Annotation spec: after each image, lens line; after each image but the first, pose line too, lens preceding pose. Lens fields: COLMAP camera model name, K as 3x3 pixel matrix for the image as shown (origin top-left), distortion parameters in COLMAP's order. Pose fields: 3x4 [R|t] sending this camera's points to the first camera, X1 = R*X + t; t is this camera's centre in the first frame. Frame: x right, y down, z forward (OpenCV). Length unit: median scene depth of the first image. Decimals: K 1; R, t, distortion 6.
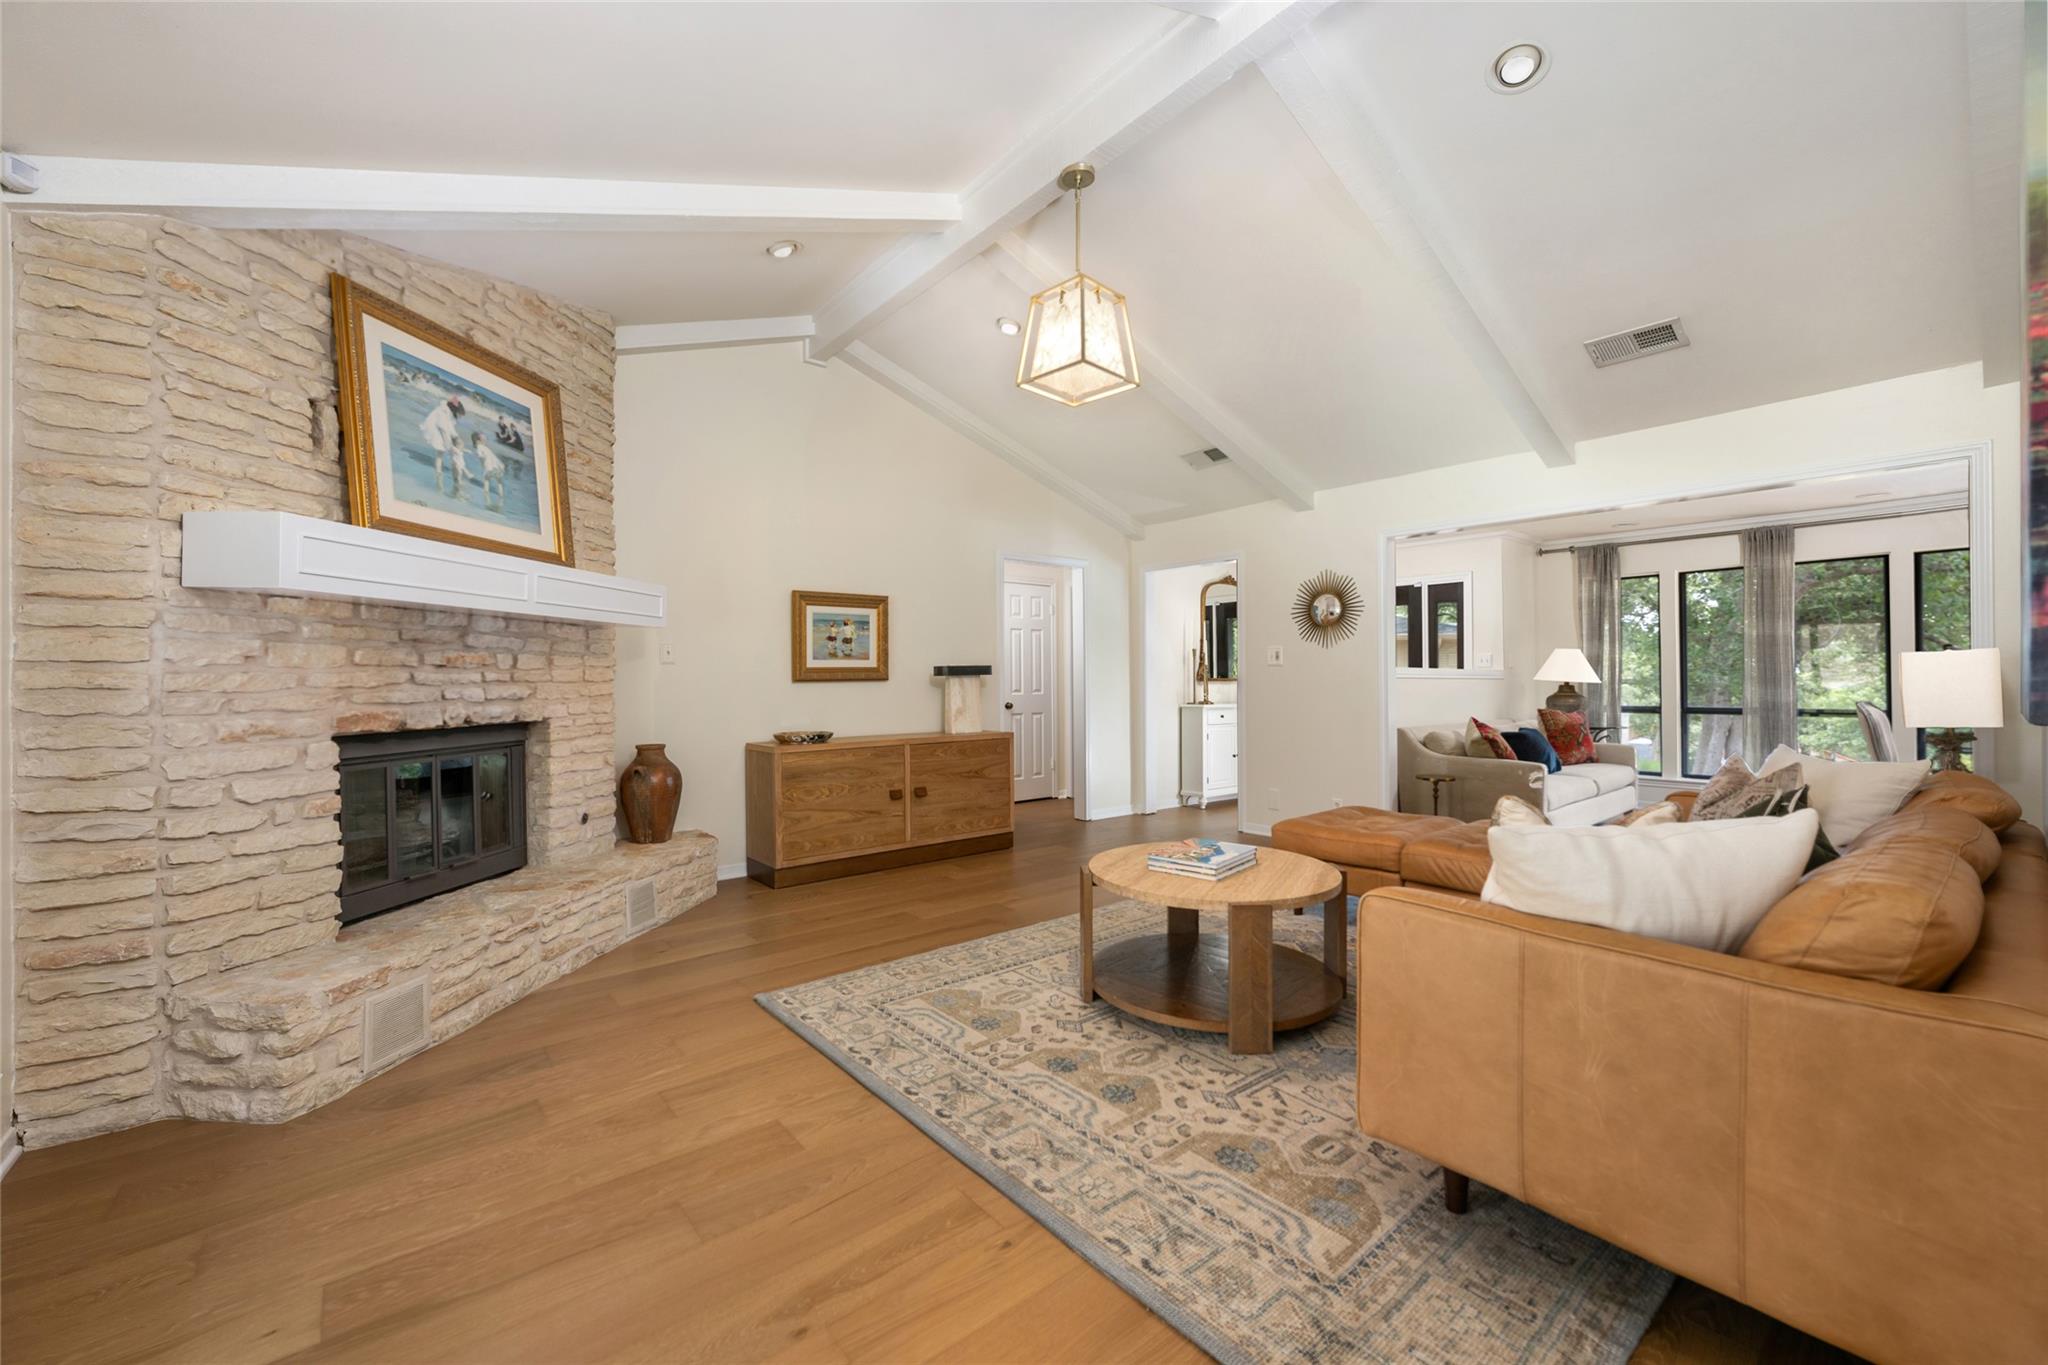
lens RADIAL K [[808.9, 0, 1024.0], [0, 808.9, 682.5], [0, 0, 1]] dist [-0.001645, -0.000049]
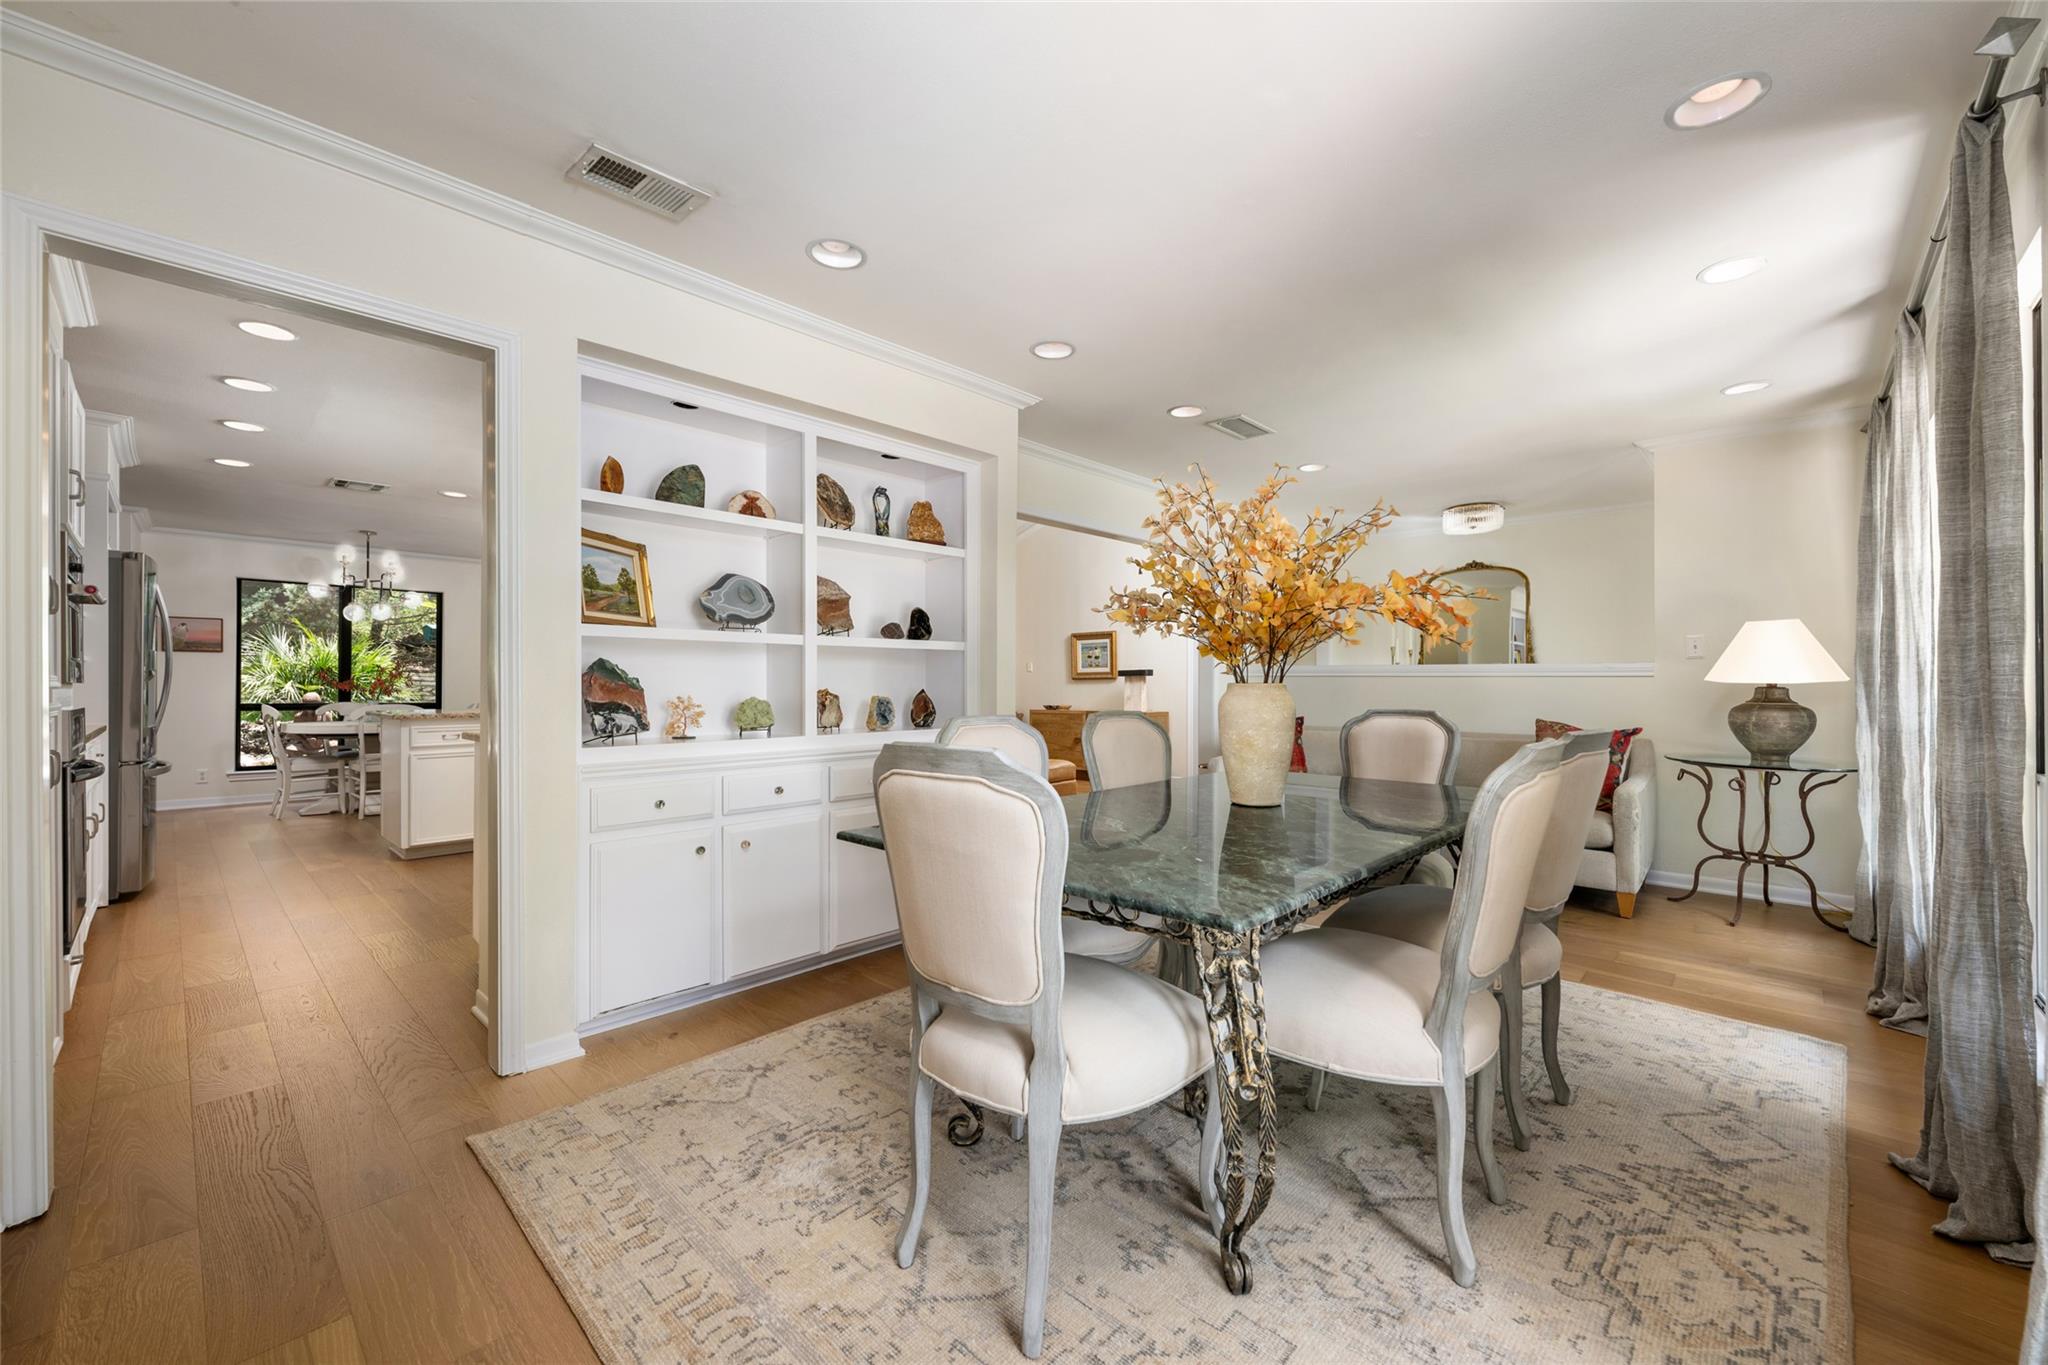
lens RADIAL K [[815.0, 0, 1024.3], [0, 815.0, 675.8], [0, 0, 1]] dist [-0.002110, -0.000101]
pose [[0.133792, -0.003268, -0.991004, 2.343342], [-0.004712, 0.999981, -0.003933, -0.002966], [0.990998, 0.005196, 0.133774, 0.873727]]
